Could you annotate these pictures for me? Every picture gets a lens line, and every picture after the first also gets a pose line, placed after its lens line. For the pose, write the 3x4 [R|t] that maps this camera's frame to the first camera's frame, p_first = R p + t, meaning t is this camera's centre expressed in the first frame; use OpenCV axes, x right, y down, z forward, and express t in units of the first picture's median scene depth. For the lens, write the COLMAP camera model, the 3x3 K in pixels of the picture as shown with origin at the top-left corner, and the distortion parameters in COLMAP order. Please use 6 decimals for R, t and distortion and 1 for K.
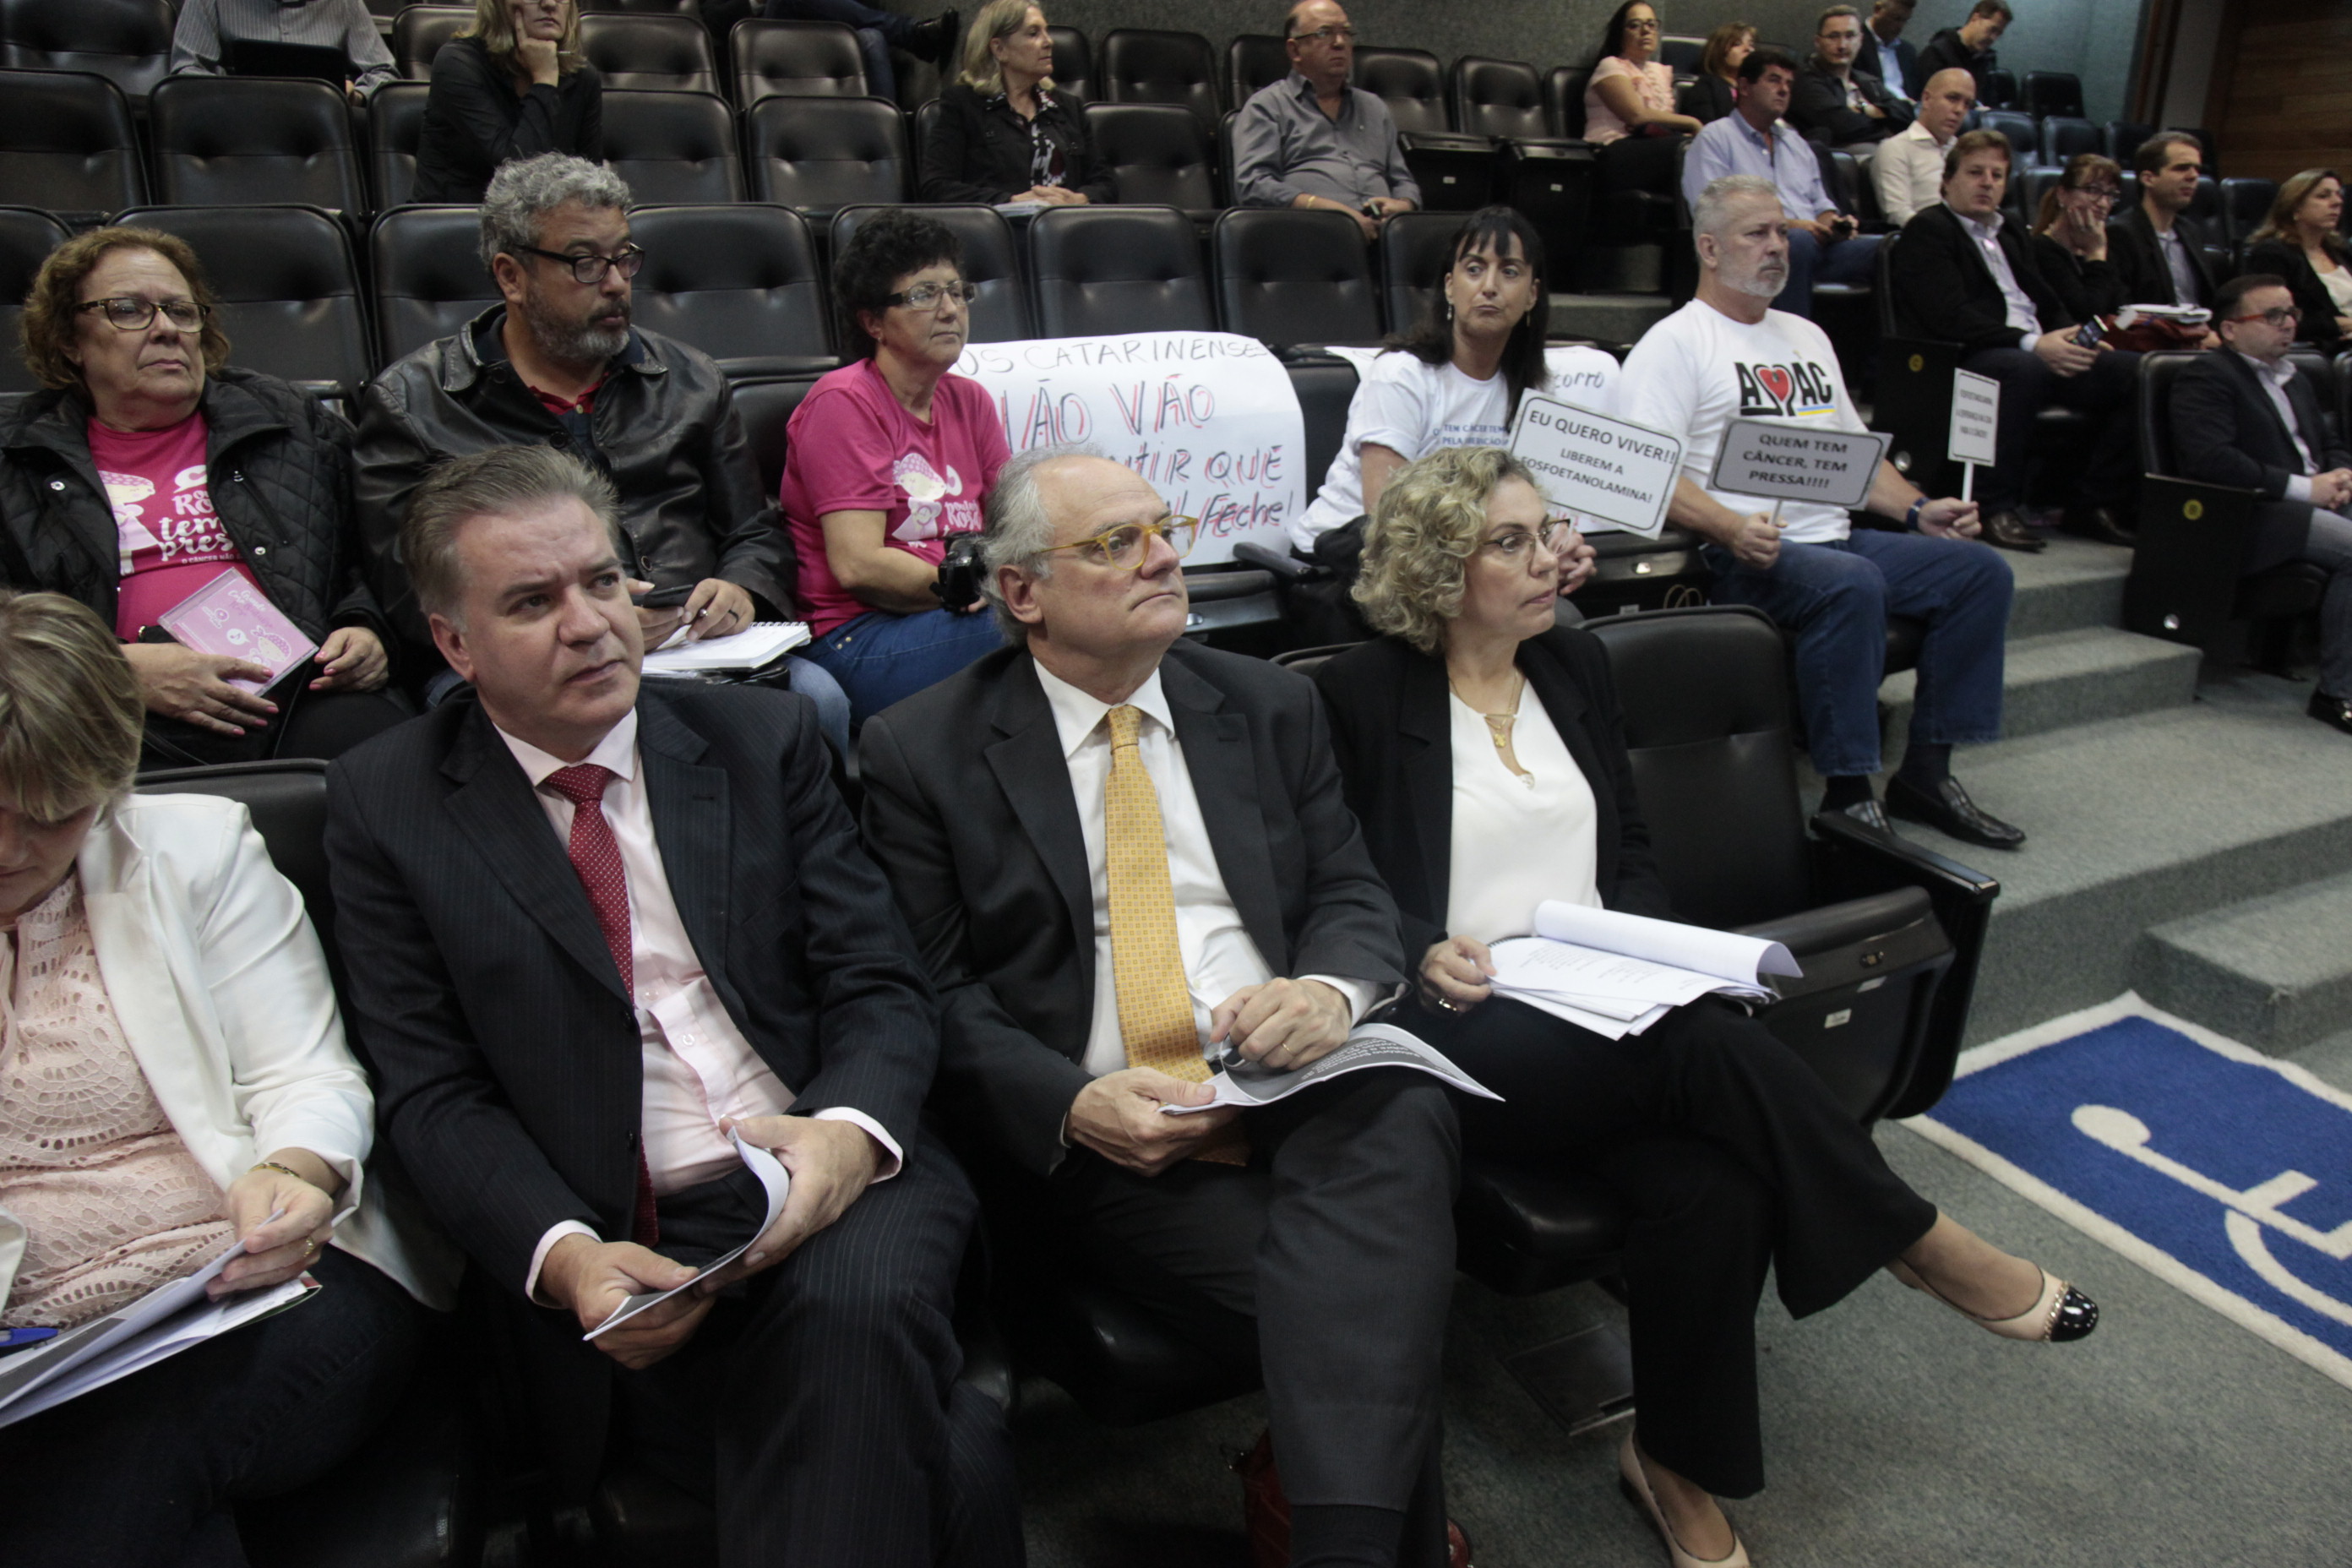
lens RADIAL K [[1653.7, 0, 1238.3], [0, 1653.7, 792.1], [0, 0, 1]] dist [-0.122465, 0.069276]
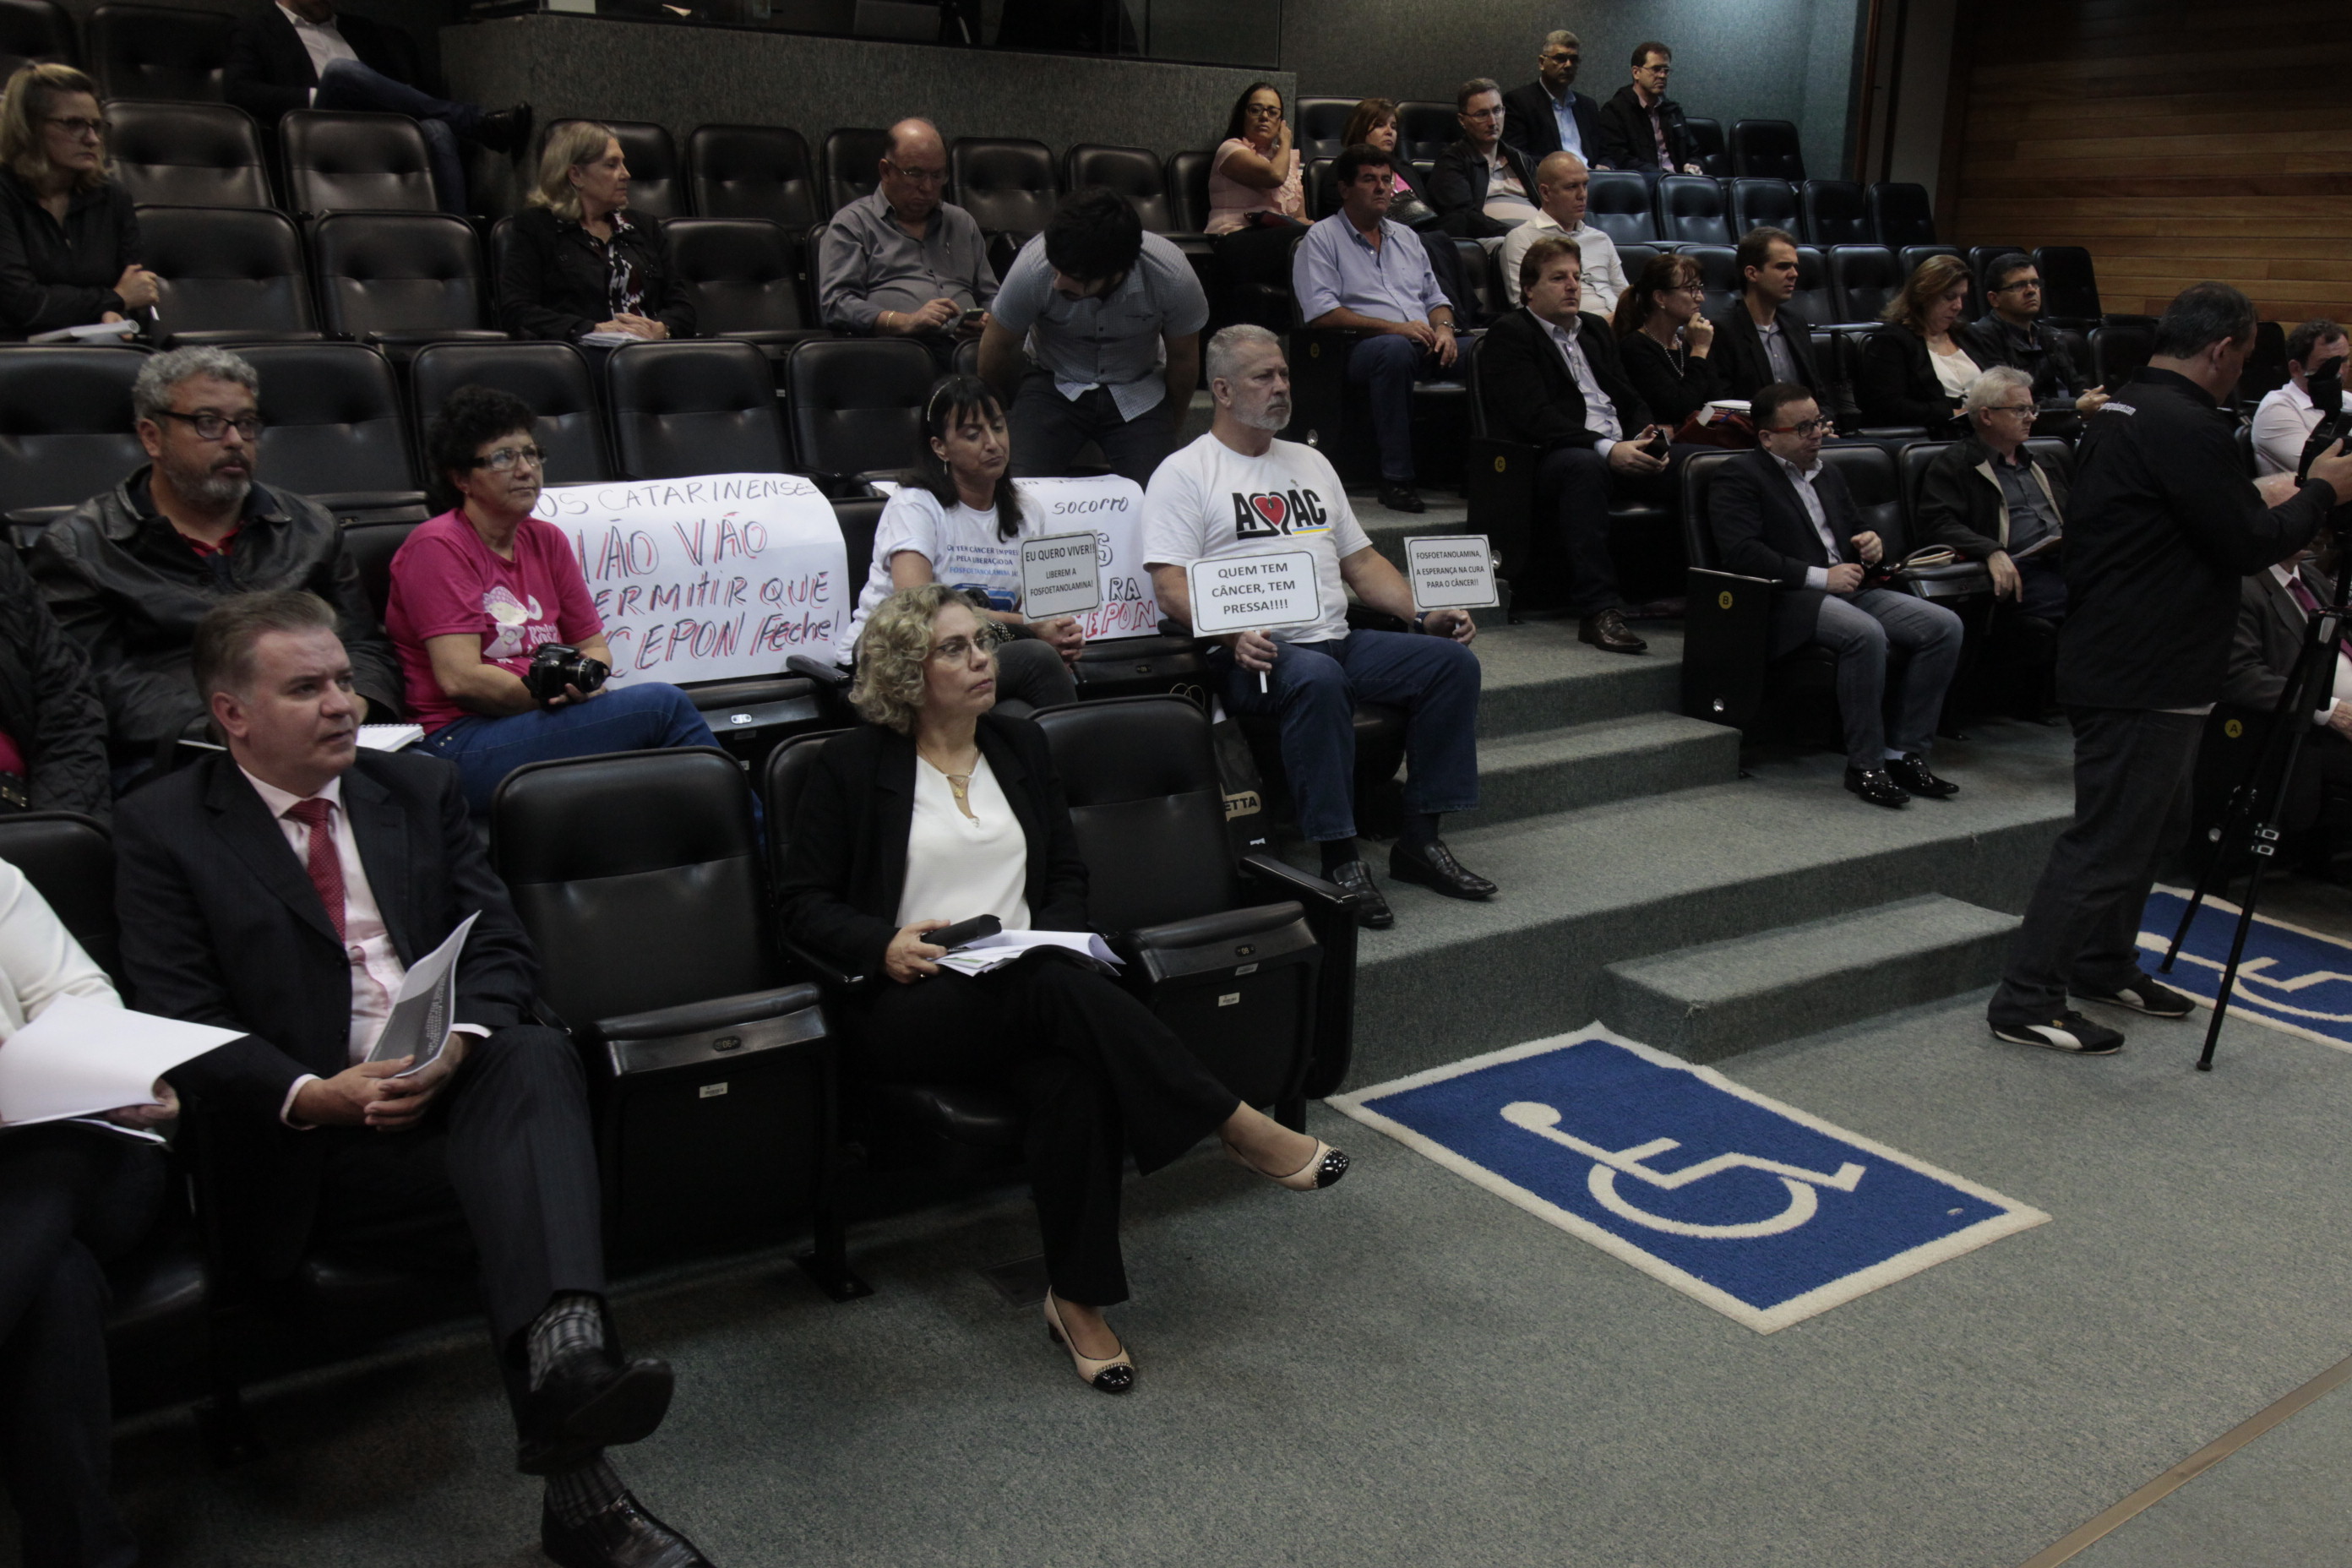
lens RADIAL K [[2093.9, 0, 1209.0], [0, 2093.9, 785.5], [0, 0, 1]] dist [-0.055274, 0.093778]
pose [[0.989973, -0.028783, 0.138294, 0.076929], [0.040829, 0.995538, -0.085074, 0.069150], [-0.135228, 0.089868, 0.986731, -0.434825]]
